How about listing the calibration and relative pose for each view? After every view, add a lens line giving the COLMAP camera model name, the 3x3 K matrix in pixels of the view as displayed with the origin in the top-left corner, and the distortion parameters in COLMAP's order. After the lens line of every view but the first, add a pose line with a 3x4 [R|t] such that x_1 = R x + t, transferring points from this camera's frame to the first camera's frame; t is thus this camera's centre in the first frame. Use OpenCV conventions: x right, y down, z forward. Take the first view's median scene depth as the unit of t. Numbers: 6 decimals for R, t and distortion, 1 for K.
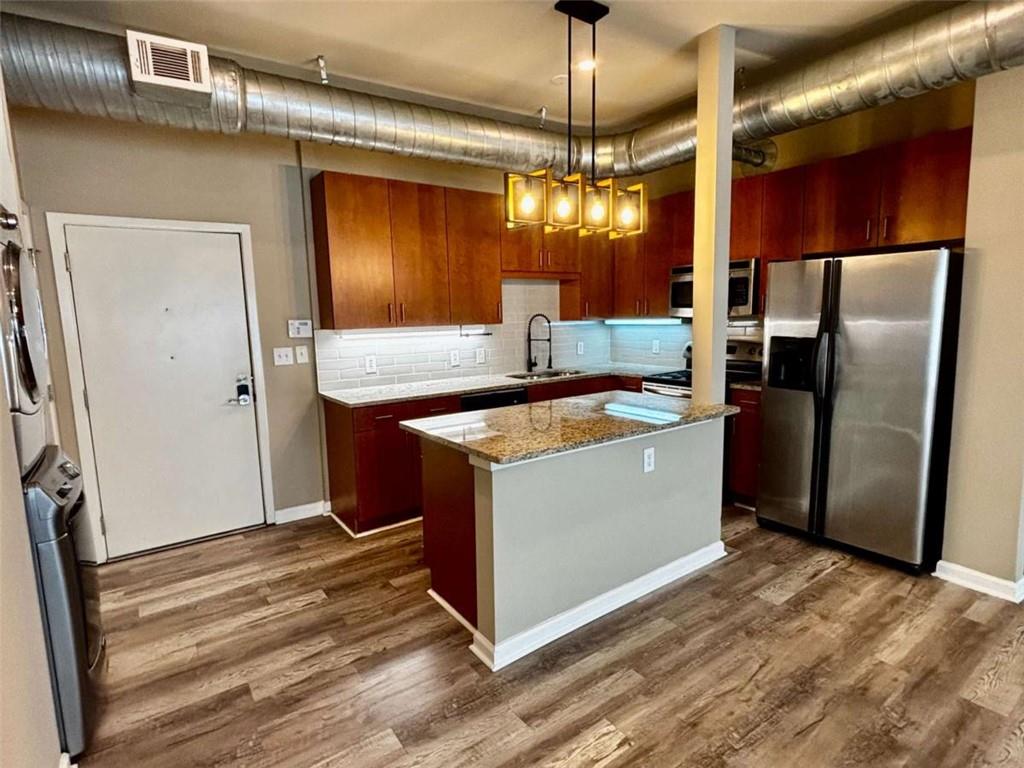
lens RADIAL K [[524.1, 0, 508.0], [0, 524.1, 383.6], [0, 0, 1]] dist [-0.002800, -0.000880]
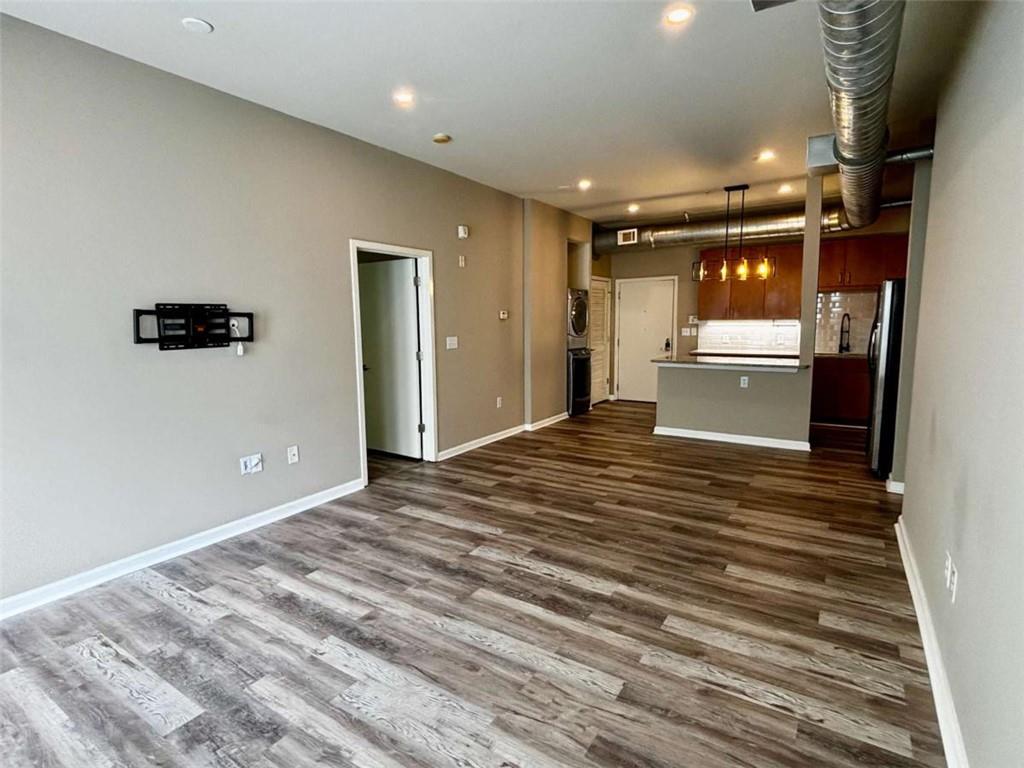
lens RADIAL K [[524.1, 0, 508.0], [0, 524.1, 383.6], [0, 0, 1]] dist [-0.002800, -0.000880]
pose [[0.366406, 0.134265, -0.920717, 1.741582], [-0.122572, 0.987875, 0.095280, 0.058728], [0.922346, 0.077943, 0.378420, -0.673429]]
